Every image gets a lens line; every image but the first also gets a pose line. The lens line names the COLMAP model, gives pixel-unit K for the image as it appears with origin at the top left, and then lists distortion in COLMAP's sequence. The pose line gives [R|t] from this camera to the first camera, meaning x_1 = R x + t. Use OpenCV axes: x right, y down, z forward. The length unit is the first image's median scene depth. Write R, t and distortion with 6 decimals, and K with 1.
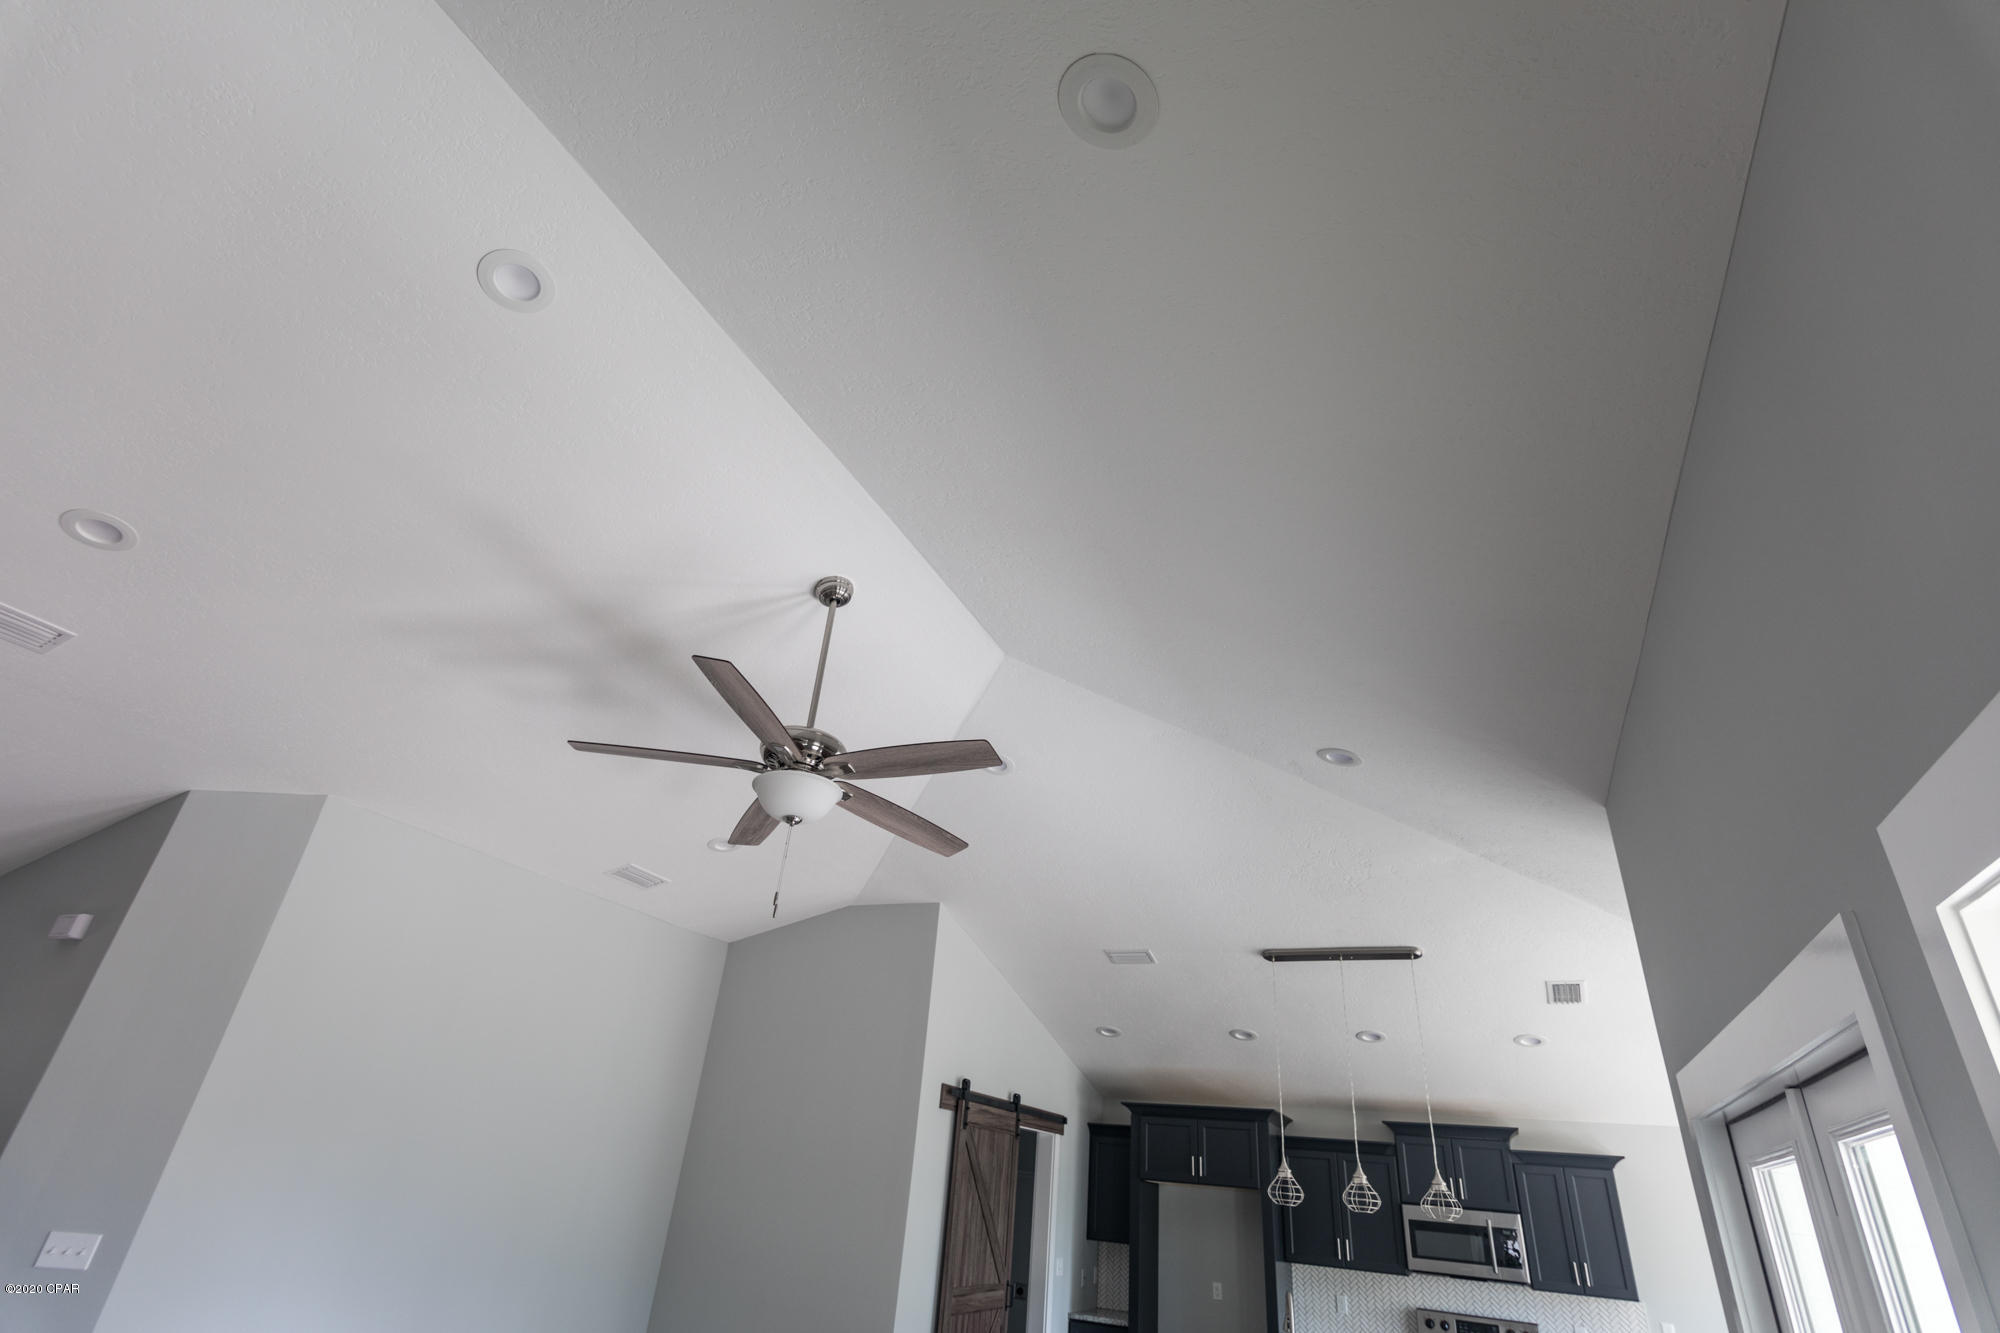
lens RADIAL K [[962.0, 0, 996.1], [0, 962.0, 664.4], [0, 0, 1]] dist [0.002464, -0.000566]
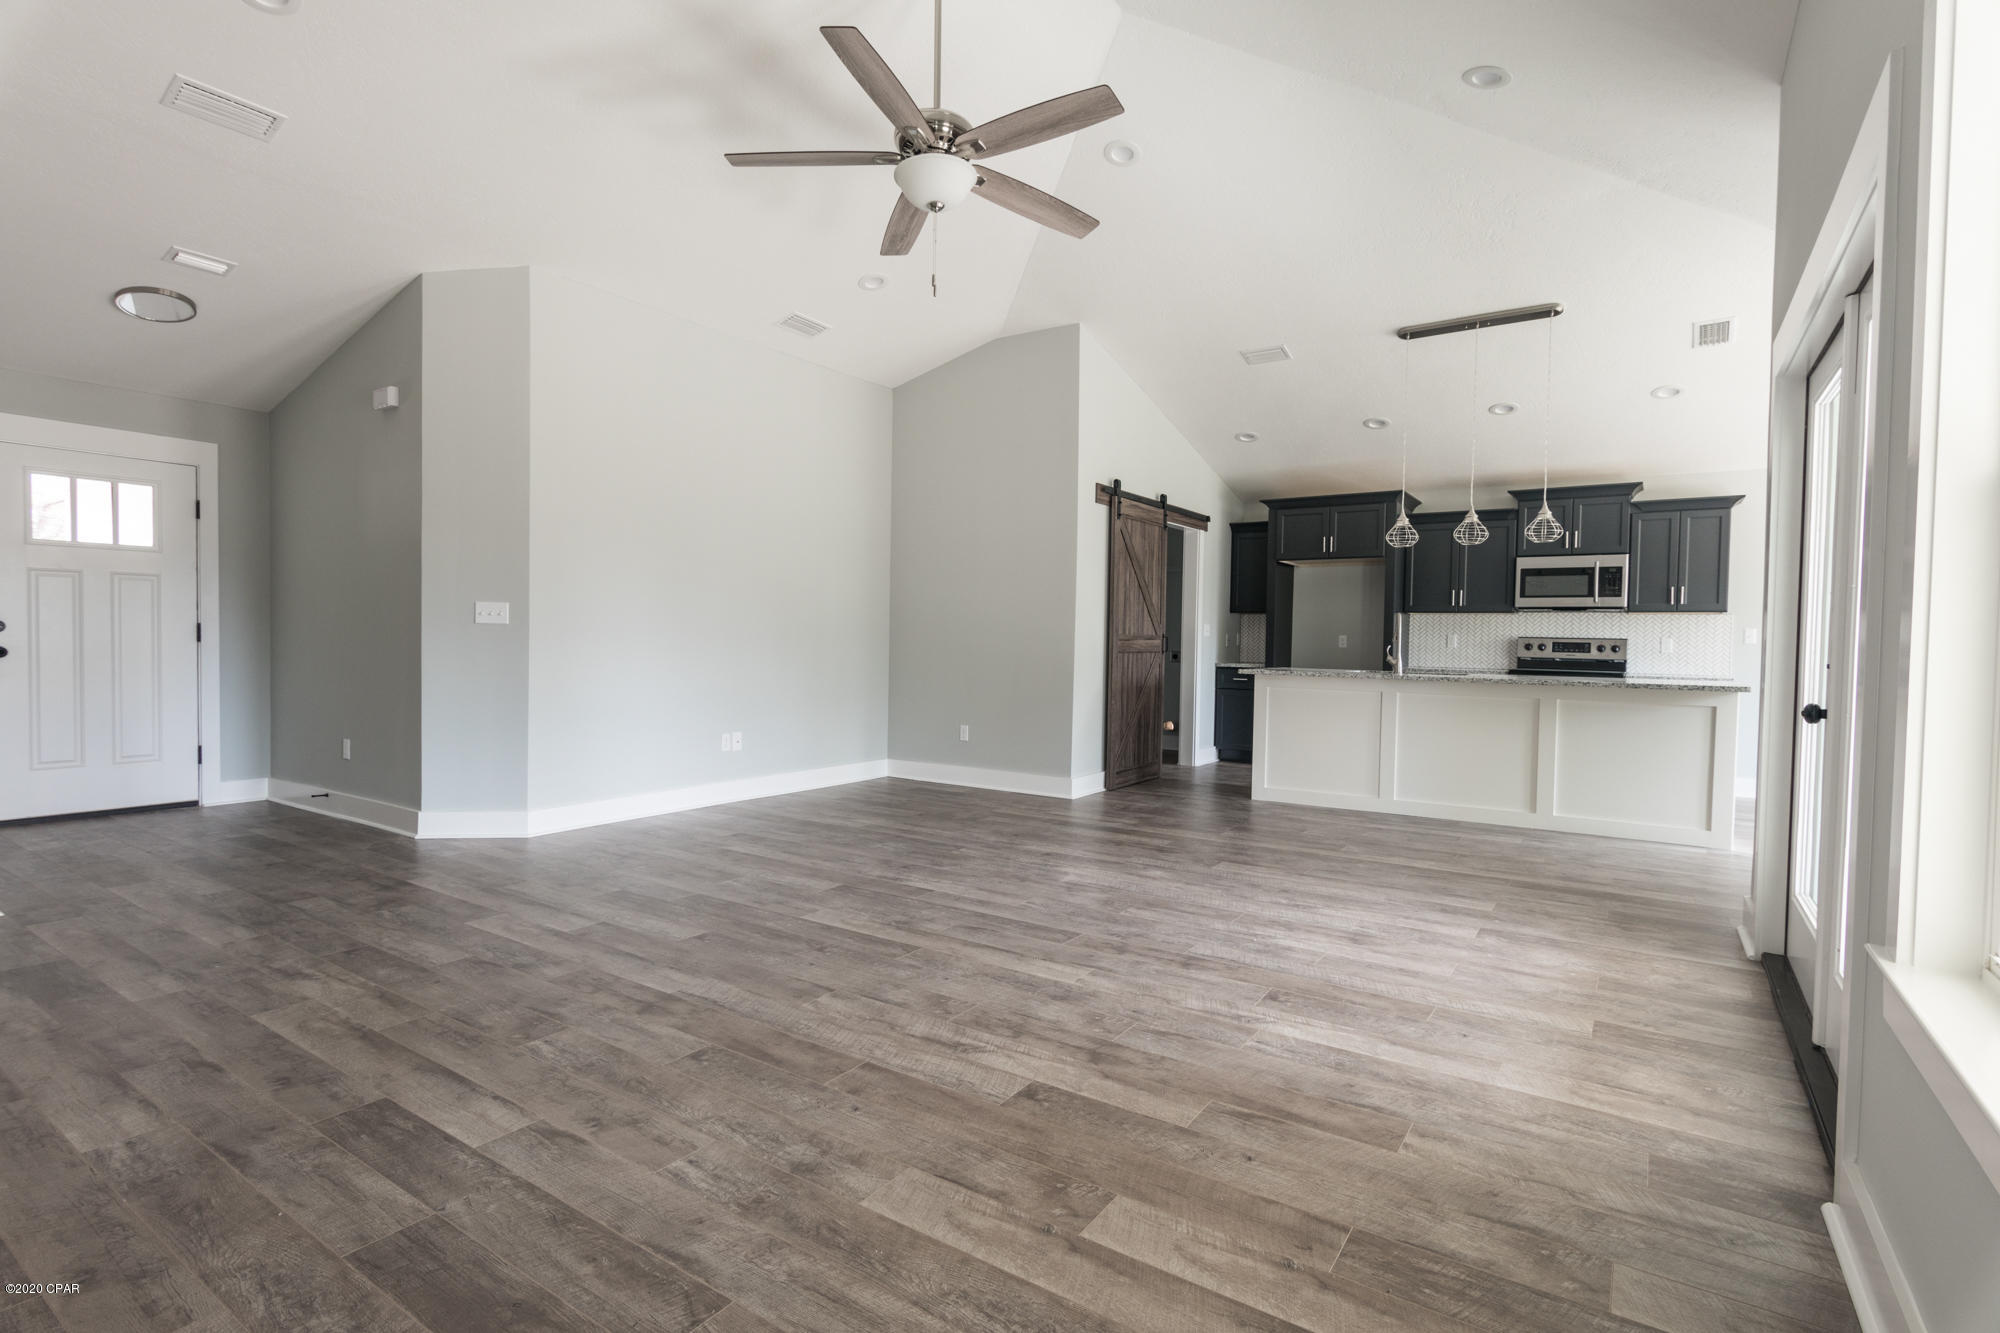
lens RADIAL K [[962.0, 0, 996.1], [0, 962.0, 664.4], [0, 0, 1]] dist [0.002464, -0.000566]
pose [[0.984341, -0.061470, -0.165210, 0.002704], [0.134992, 0.865572, 0.482247, 0.051981], [0.113357, -0.496997, 0.860316, -0.107396]]
